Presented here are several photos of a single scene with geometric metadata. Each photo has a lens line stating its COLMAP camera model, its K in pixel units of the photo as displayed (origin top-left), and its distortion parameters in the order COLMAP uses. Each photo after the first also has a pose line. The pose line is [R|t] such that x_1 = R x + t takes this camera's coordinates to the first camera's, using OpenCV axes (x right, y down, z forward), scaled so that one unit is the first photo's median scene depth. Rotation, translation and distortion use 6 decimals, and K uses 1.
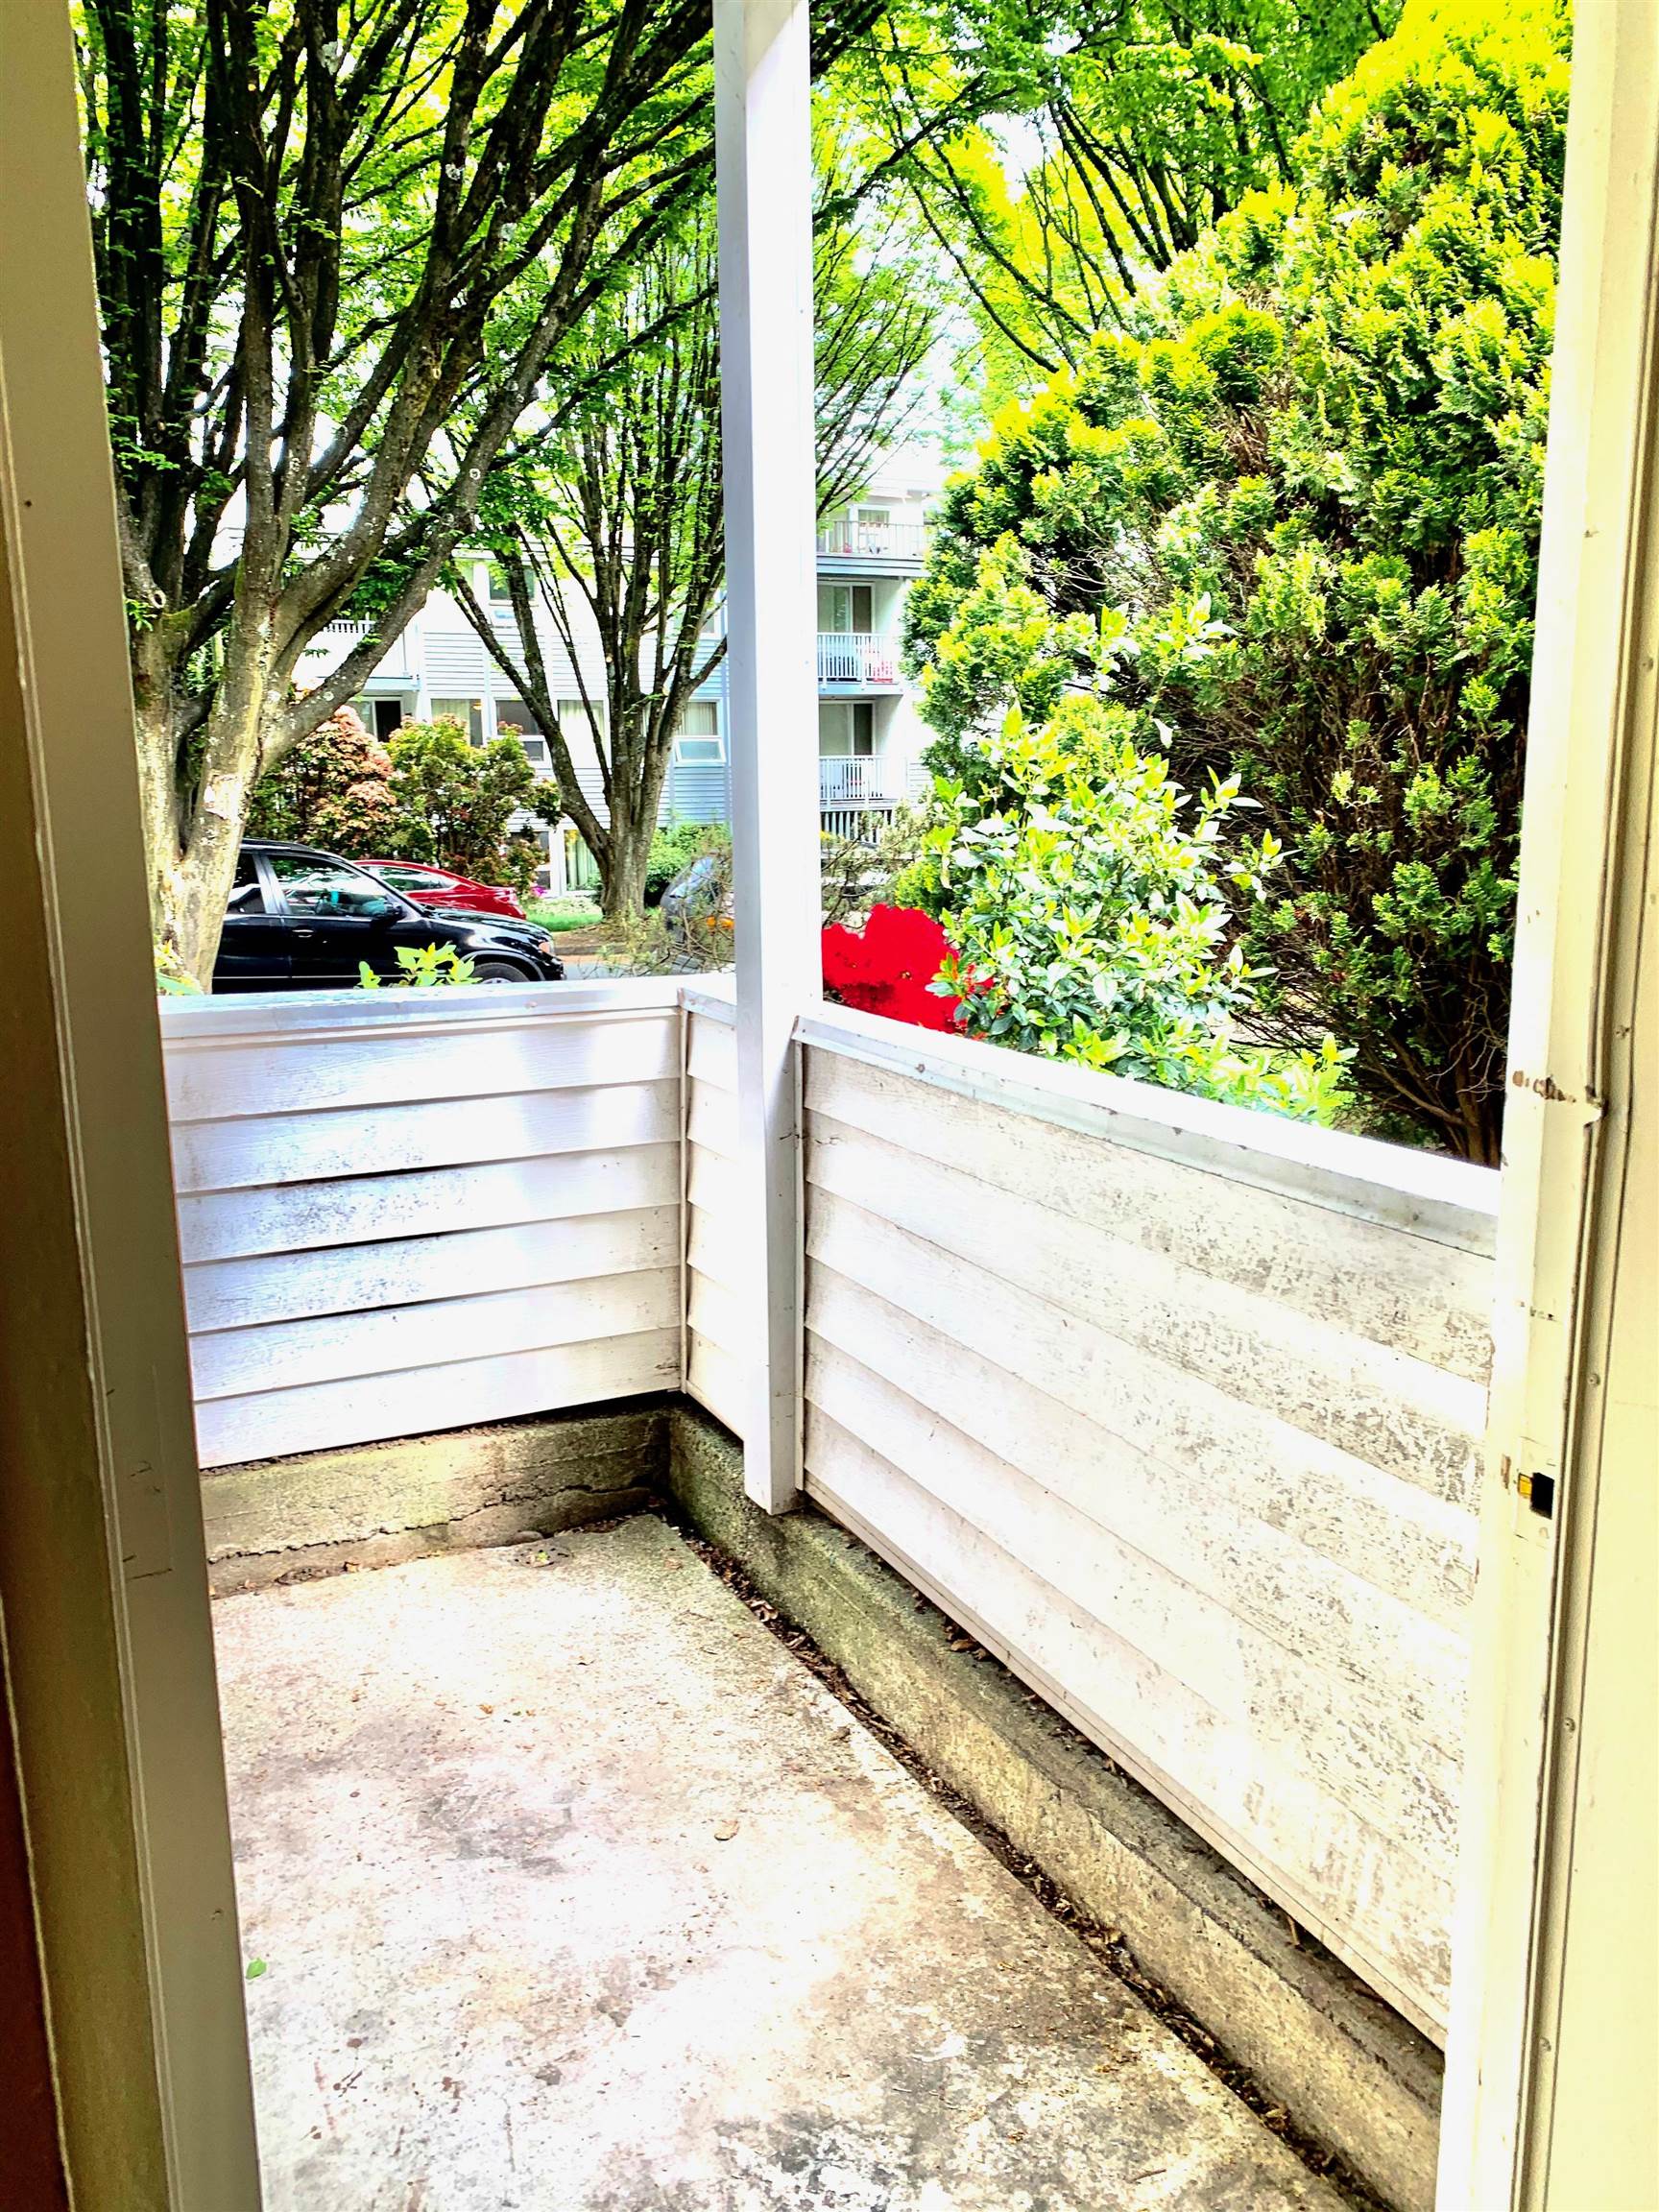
lens RADIAL K [[1738.6, 0, 829.5], [0, 1738.6, 1106.0], [0, 0, 1]] dist [-0.000657, -0.001862]
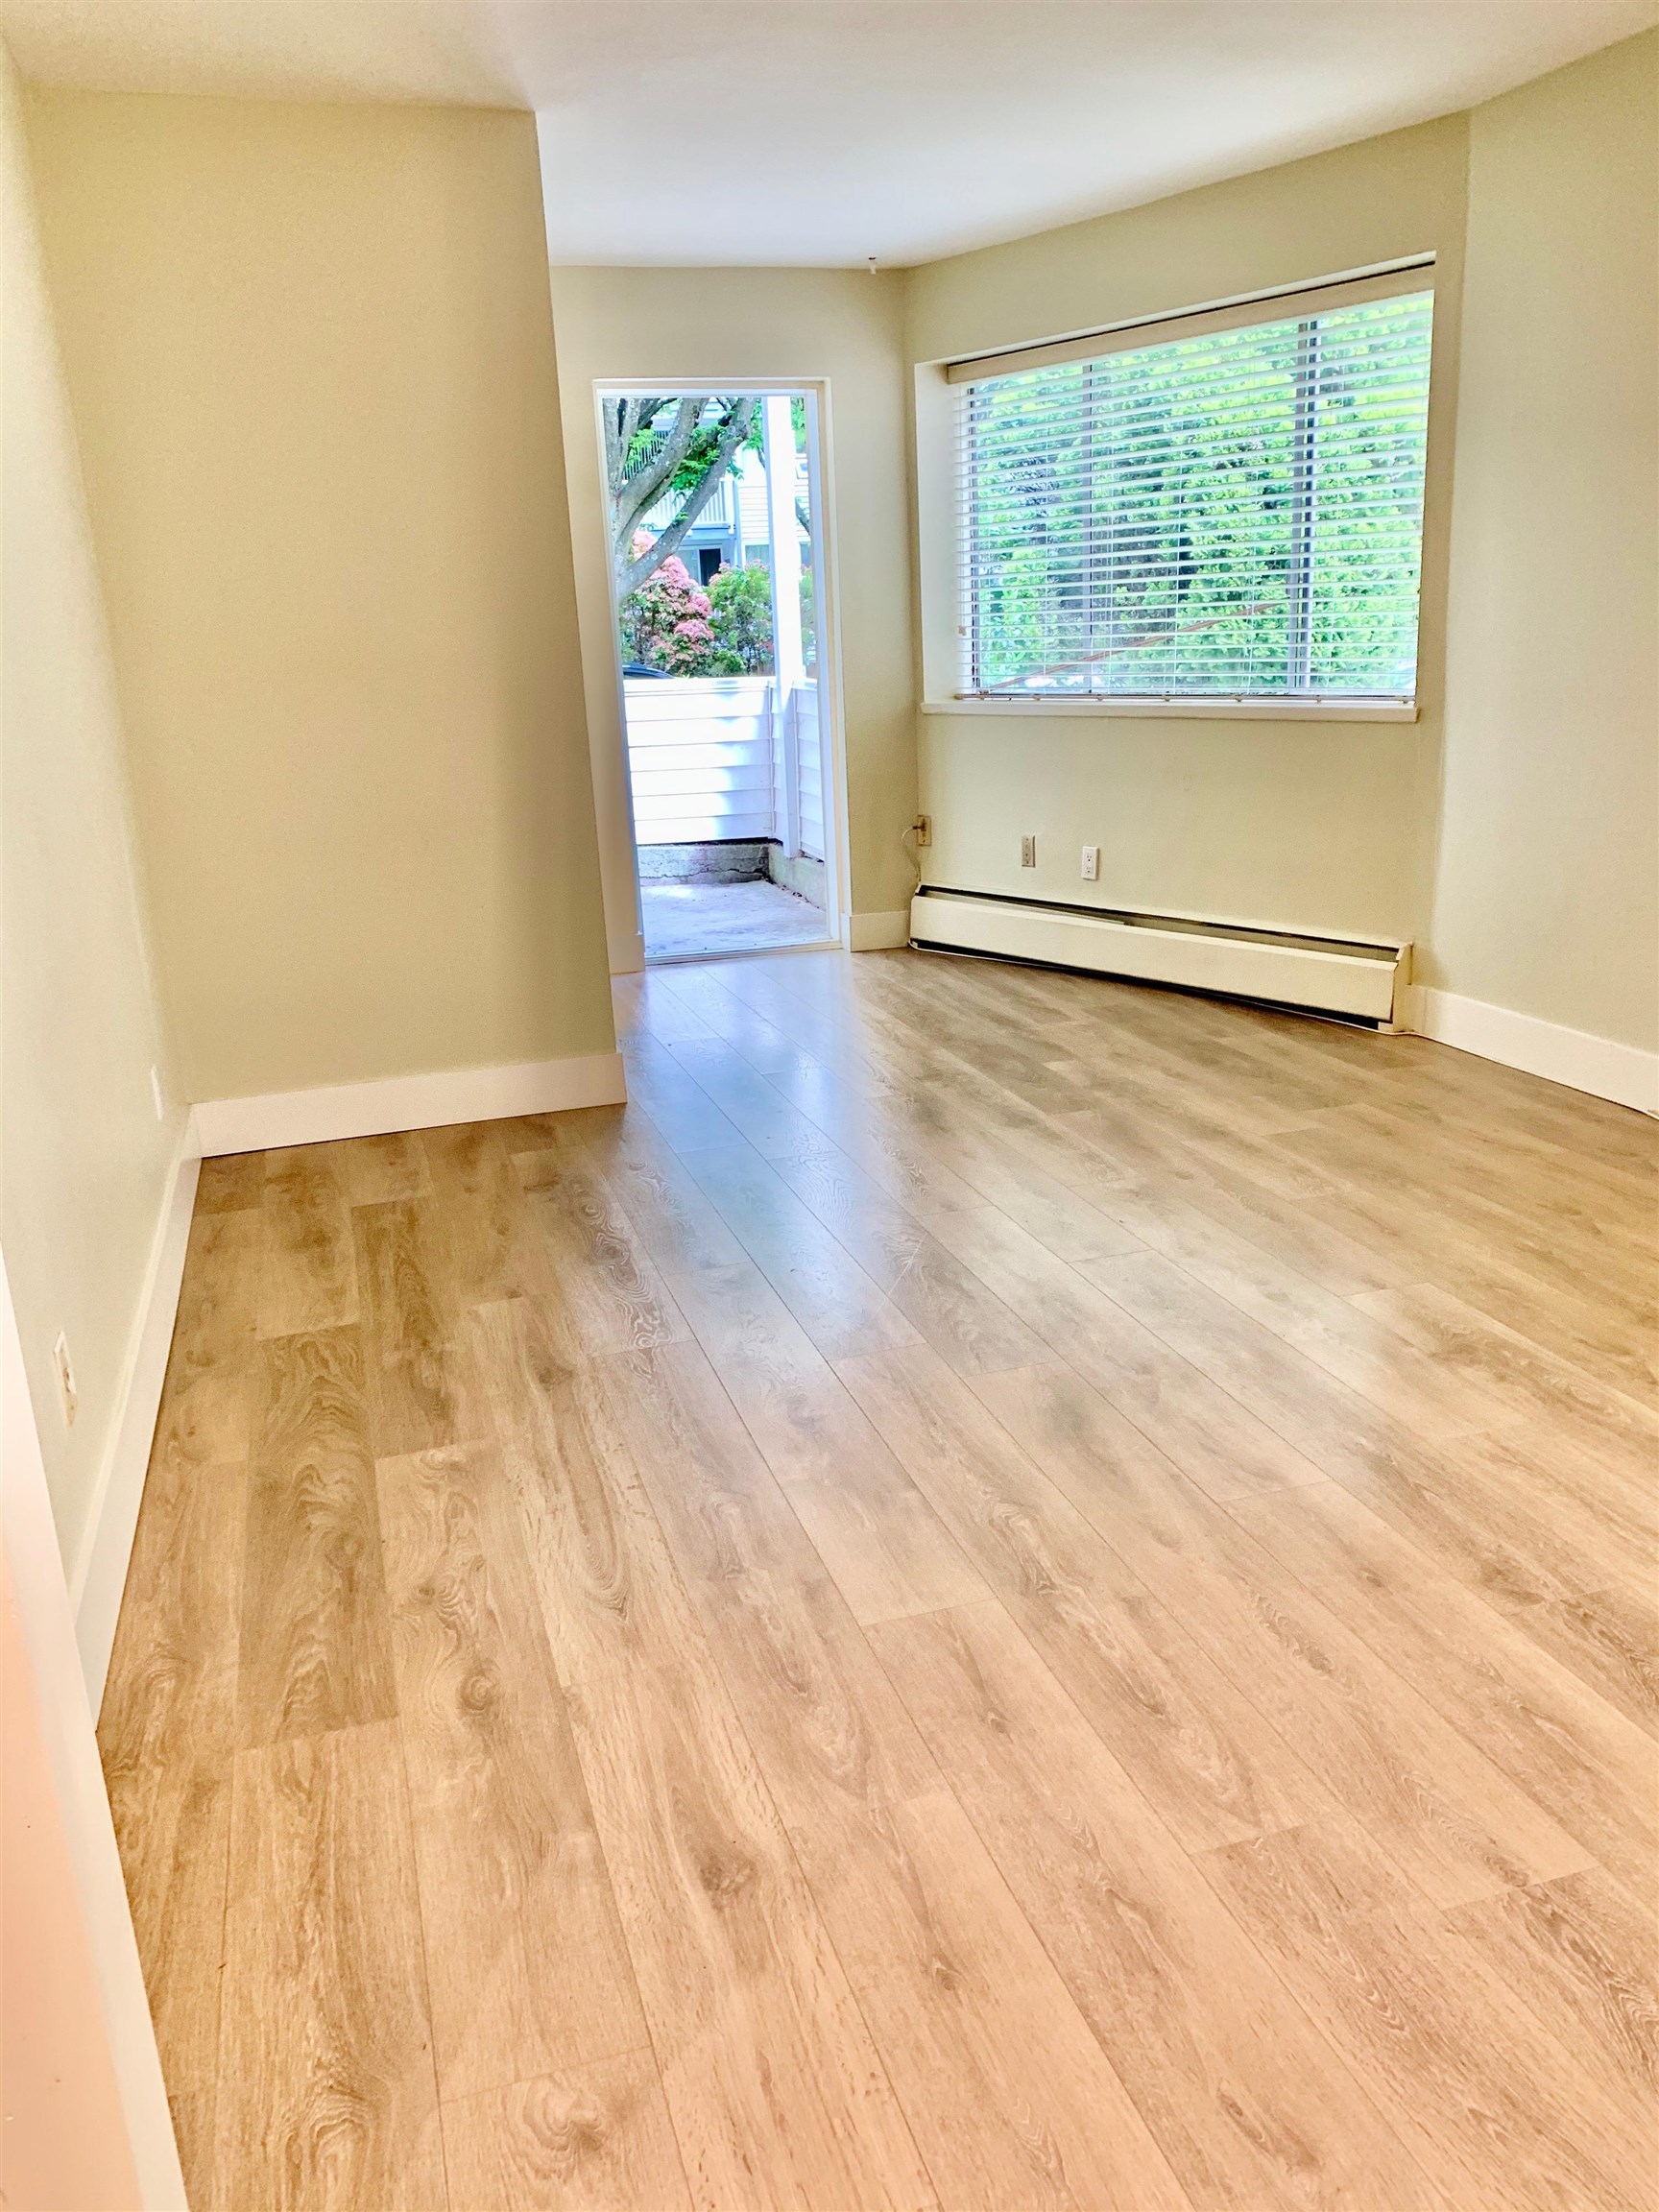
lens RADIAL K [[1668.0, 0, 829.5], [0, 1668.0, 1106.0], [0, 0, 1]] dist [0.038805, -0.008045]
pose [[0.983265, 0.022705, -0.180760, 0.045558], [-0.004393, 0.994870, 0.101070, 0.030351], [0.182127, -0.098585, 0.978320, -0.149374]]
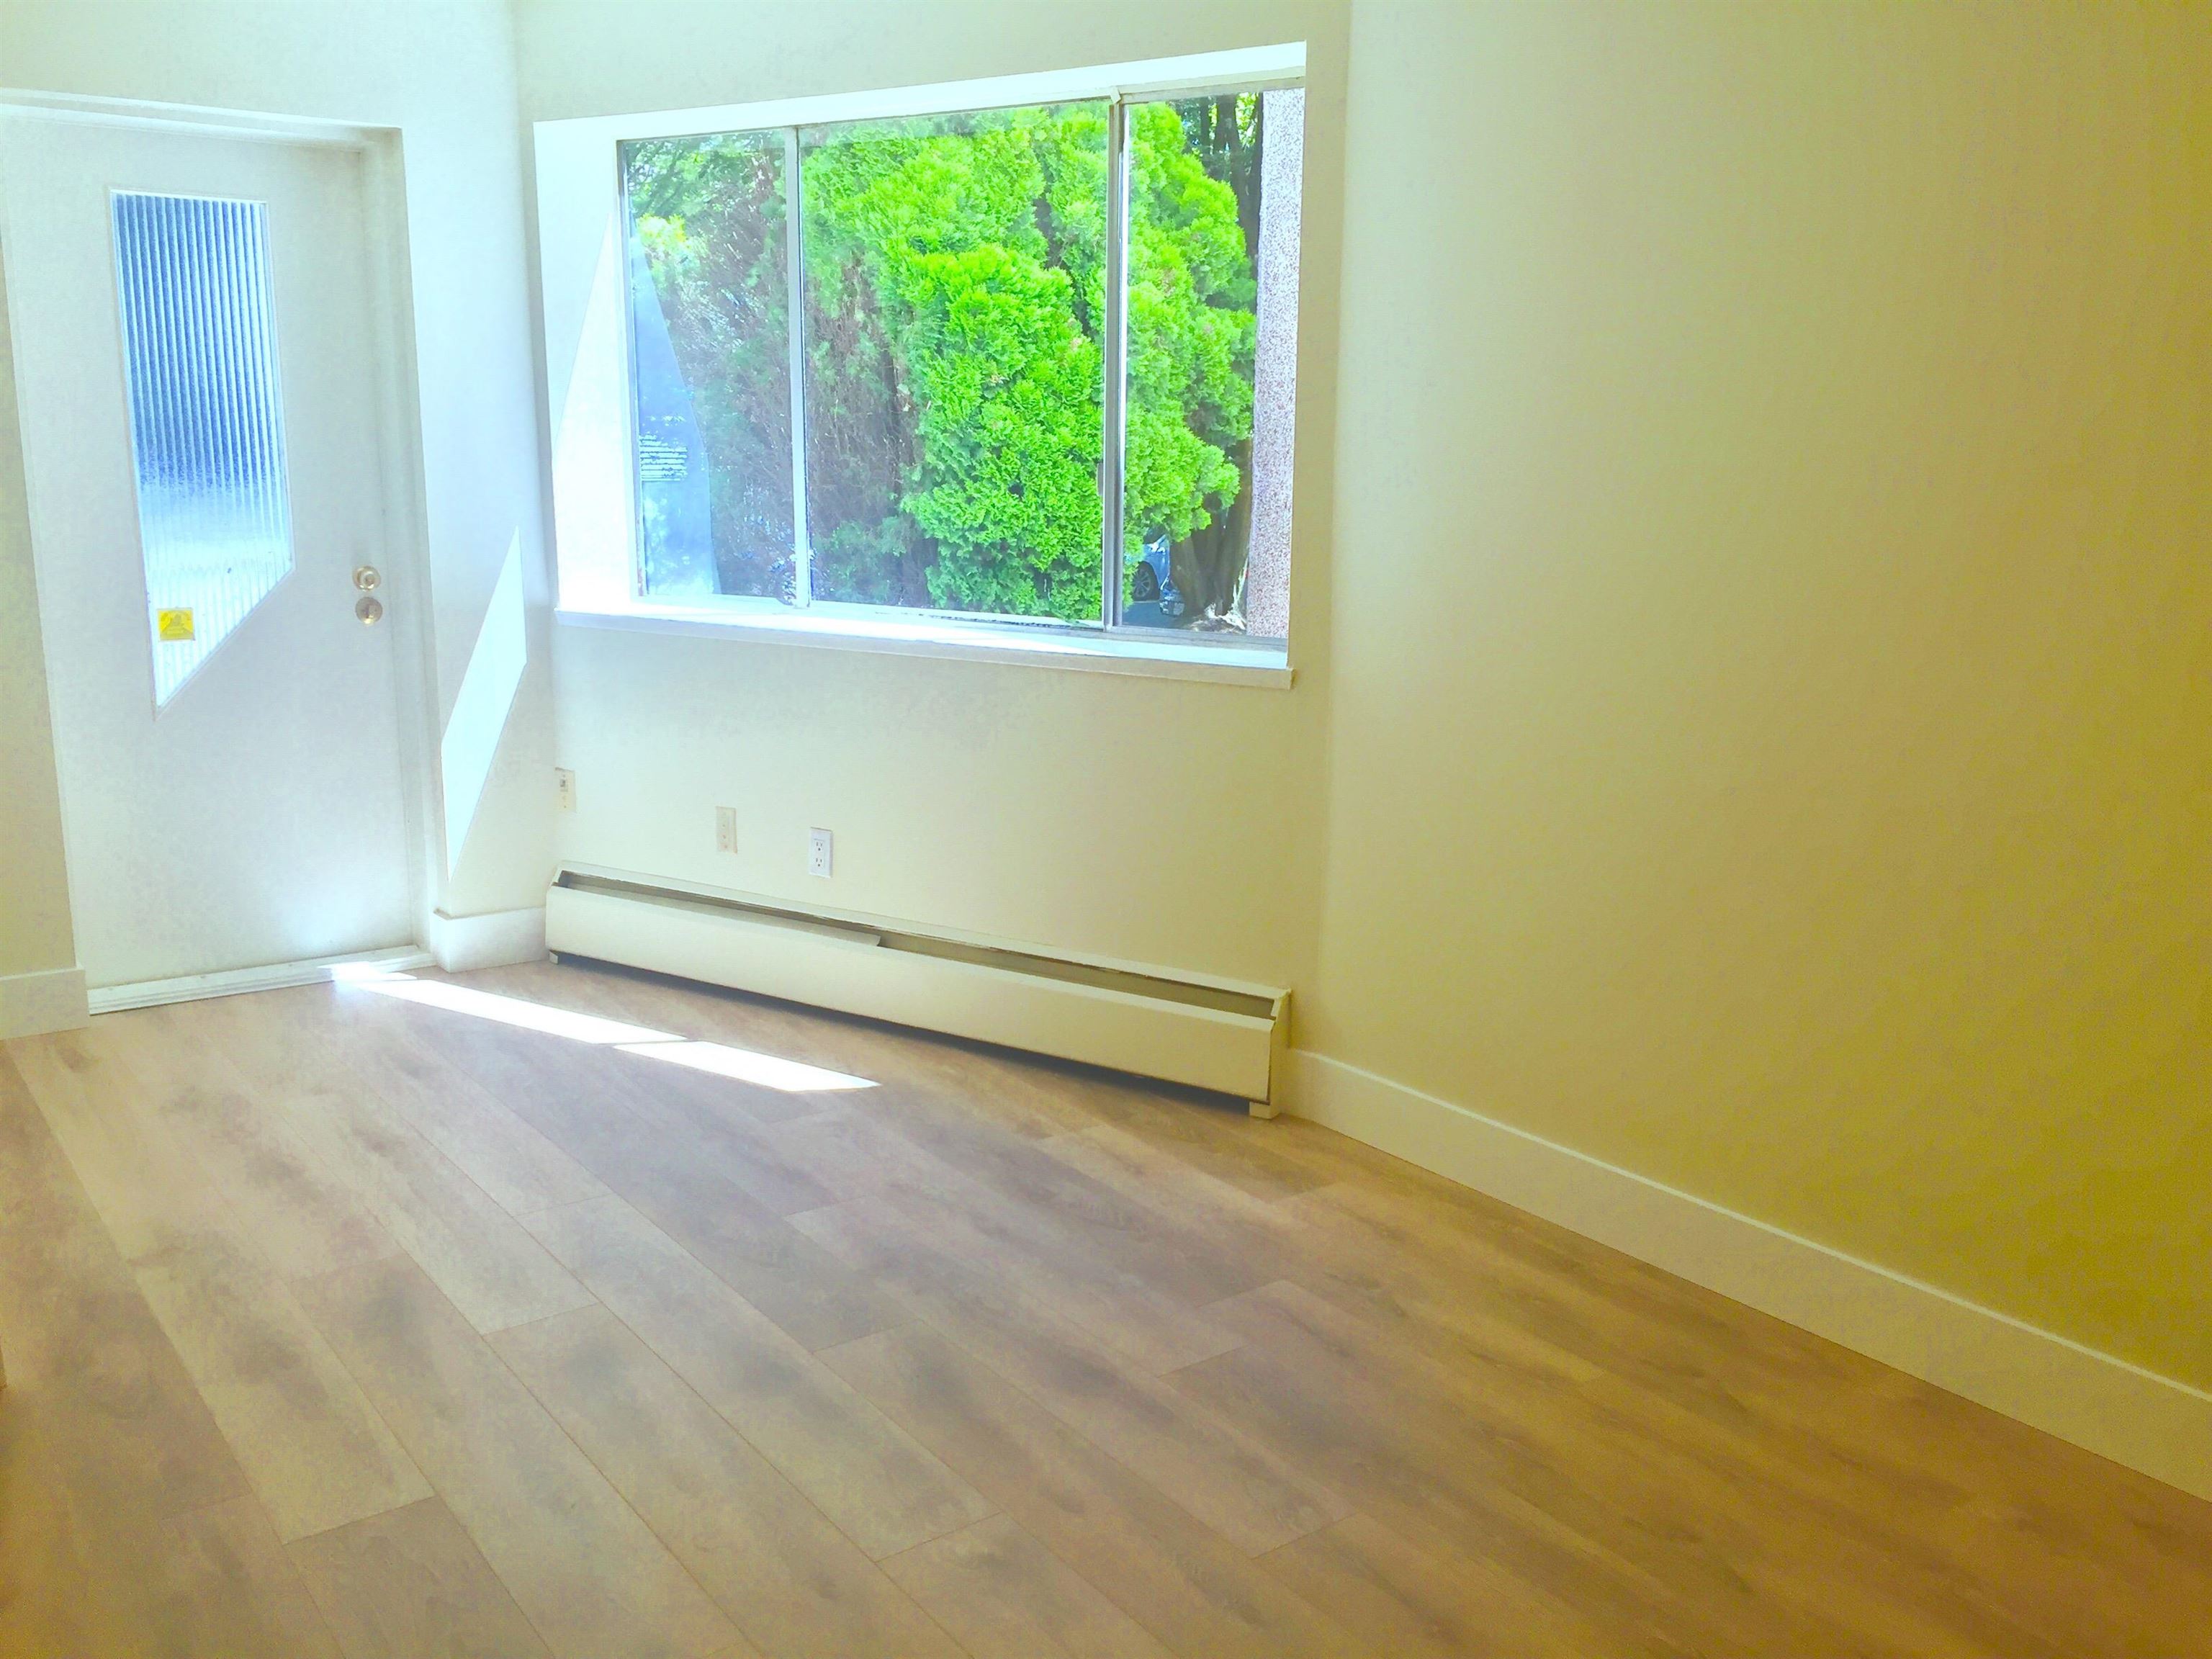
lens RADIAL K [[1965.8, 0, 1106.0], [0, 1965.8, 829.5], [0, 0, 1]] dist [0.072150, -0.012452]
pose [[0.988519, 0.002159, 0.151082, 0.037017], [-0.002373, 0.999996, 0.001235, 0.017768], [-0.151079, -0.001579, 0.988520, -0.104207]]
